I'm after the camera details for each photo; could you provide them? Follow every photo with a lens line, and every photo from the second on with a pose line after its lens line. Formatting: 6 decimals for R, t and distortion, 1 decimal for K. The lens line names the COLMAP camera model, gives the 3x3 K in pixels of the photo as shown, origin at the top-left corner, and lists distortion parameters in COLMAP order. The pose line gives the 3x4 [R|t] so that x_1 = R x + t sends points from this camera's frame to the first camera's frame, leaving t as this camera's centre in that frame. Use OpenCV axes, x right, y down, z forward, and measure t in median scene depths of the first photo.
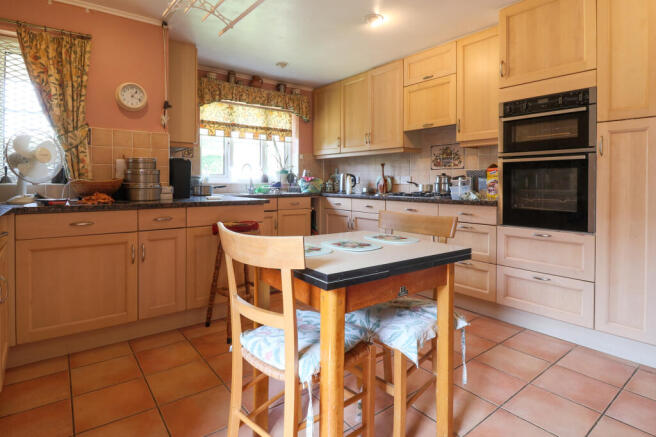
lens RADIAL K [[349.0, 0, 329.0], [0, 349.0, 217.5], [0, 0, 1]] dist [-0.005107, -0.002028]
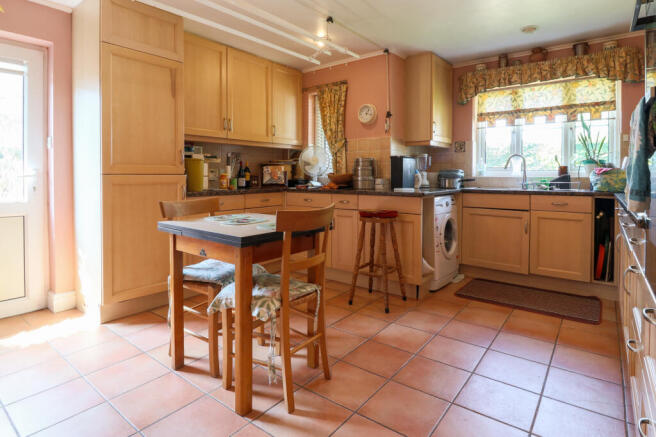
lens RADIAL K [[349.0, 0, 330.3], [0, 349.0, 219.8], [0, 0, 1]] dist [-0.005107, -0.002028]
pose [[0.258510, 0.121065, -0.958392, 0.500392], [-0.096890, 0.990362, 0.098969, -0.033094], [0.961137, 0.067275, 0.267748, 0.326982]]
